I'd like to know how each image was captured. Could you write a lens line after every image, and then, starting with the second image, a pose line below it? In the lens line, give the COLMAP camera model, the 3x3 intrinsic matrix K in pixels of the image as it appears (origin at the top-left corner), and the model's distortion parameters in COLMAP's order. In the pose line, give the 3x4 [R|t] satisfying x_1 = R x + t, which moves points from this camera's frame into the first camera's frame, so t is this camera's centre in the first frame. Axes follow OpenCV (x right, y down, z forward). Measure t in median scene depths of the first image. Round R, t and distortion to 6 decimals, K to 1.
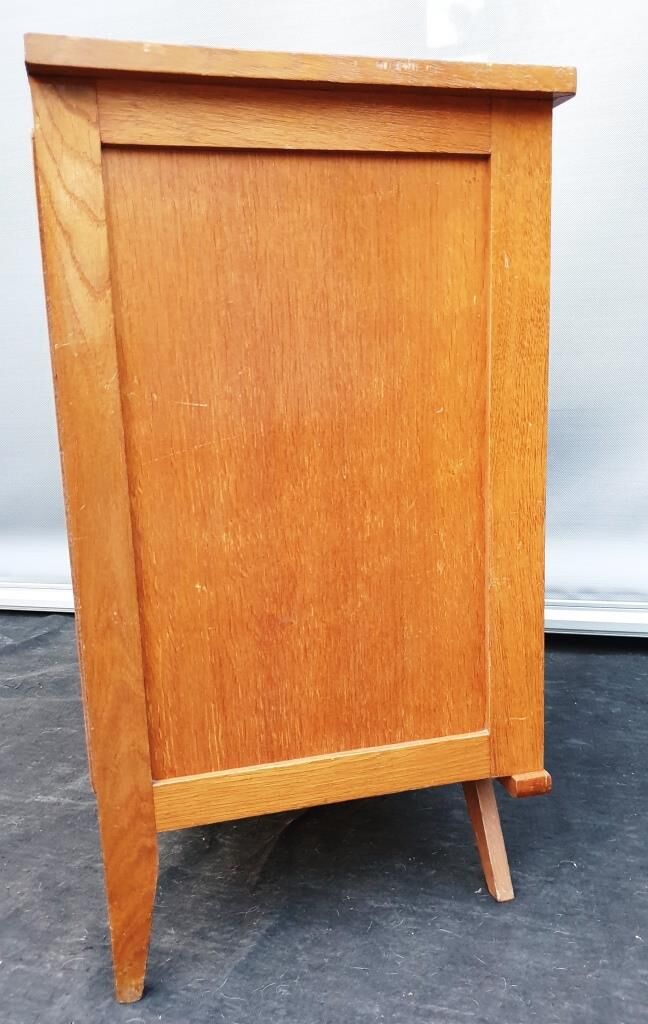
lens RADIAL K [[797.9, 0, 325.8], [0, 797.9, 515.4], [0, 0, 1]] dist [-0.002861, -0.019591]
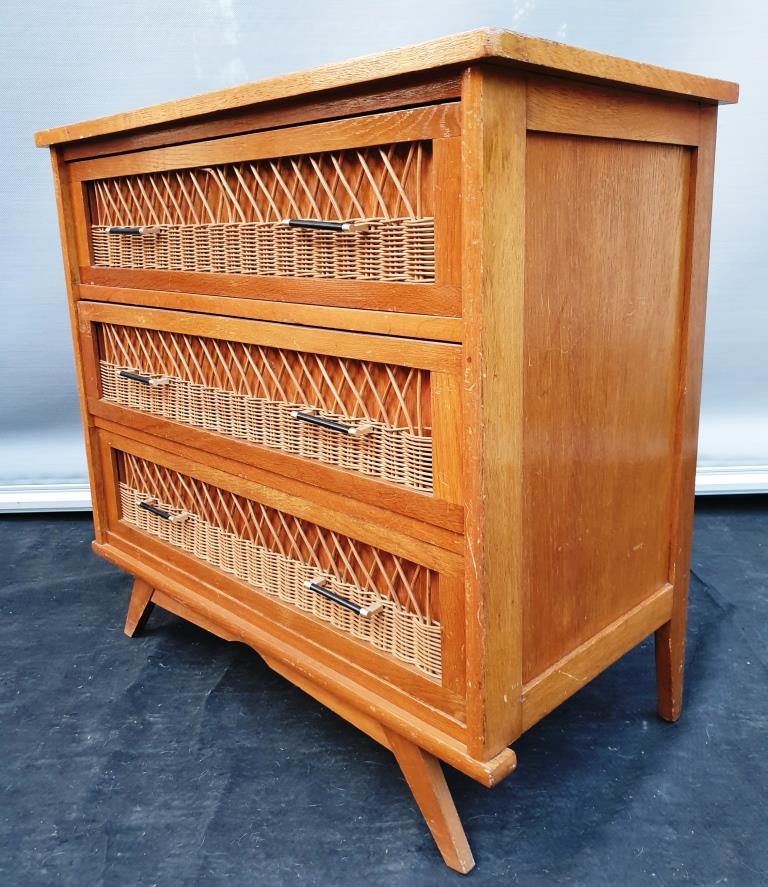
lens RADIAL K [[762.7, 0, 384.2], [0, 762.7, 448.9], [0, 0, 1]] dist [-0.012828, 0.034657]
pose [[0.938697, -0.044110, 0.341910, -0.747983], [0.019386, 0.996965, 0.075396, -0.053527], [-0.344198, -0.064145, 0.936703, -0.053605]]
